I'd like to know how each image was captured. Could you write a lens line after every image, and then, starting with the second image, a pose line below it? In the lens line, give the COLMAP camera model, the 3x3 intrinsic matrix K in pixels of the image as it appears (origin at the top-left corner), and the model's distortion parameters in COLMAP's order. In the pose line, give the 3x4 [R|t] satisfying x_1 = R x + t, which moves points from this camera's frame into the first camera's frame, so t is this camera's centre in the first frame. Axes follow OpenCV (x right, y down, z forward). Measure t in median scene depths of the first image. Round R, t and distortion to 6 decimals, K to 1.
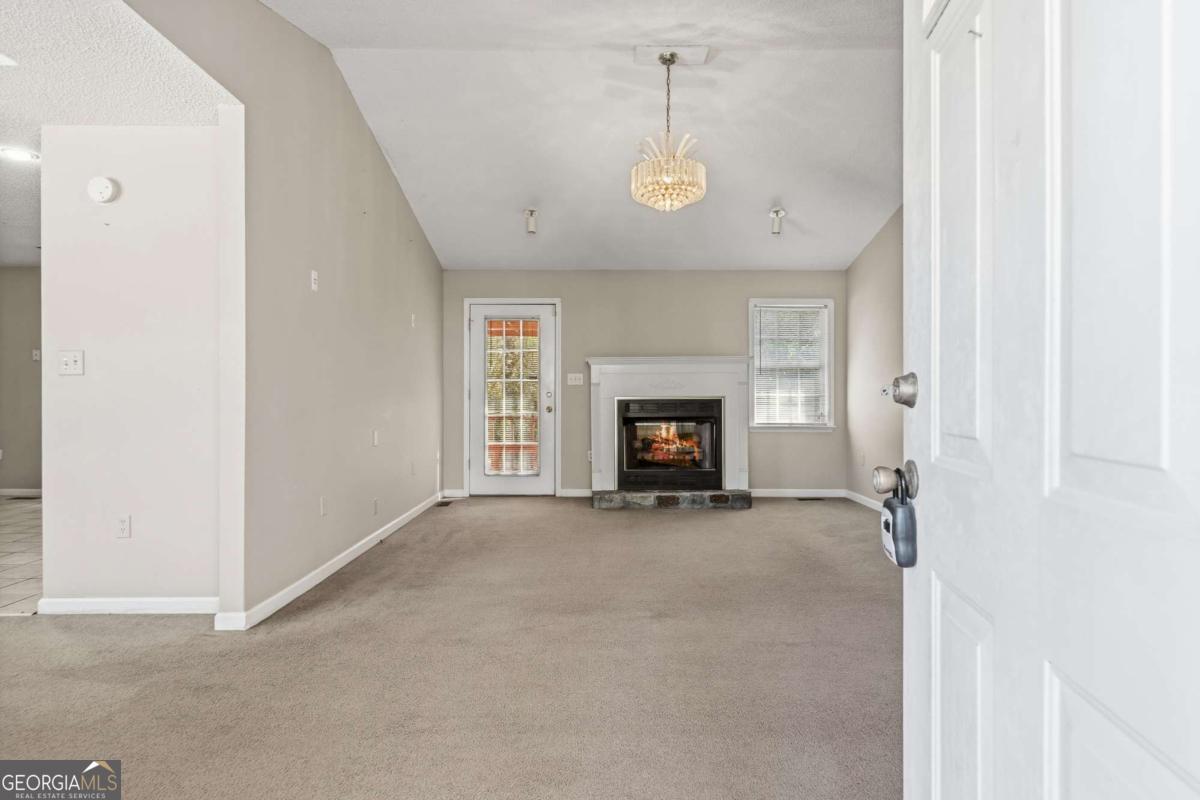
lens RADIAL K [[626.5, 0, 598.9], [0, 626.5, 394.7], [0, 0, 1]] dist [-0.000302, 0.001426]
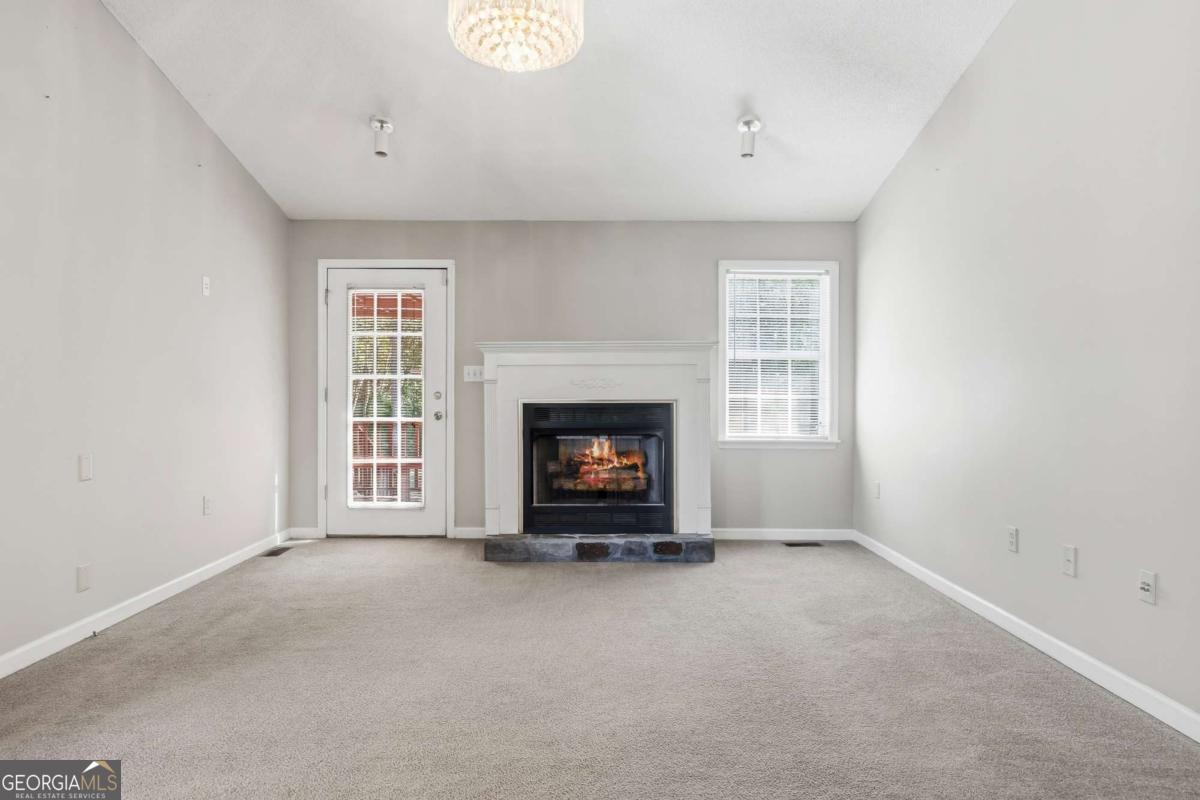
lens RADIAL K [[680.5, 0, 597.1], [0, 680.5, 399.6], [0, 0, 1]] dist [0.011258, 0.000248]
pose [[0.999989, 0.004007, -0.002511, 0.108349], [-0.003976, 0.999919, 0.012081, -0.005521], [0.002559, -0.012071, 0.999924, 0.233792]]
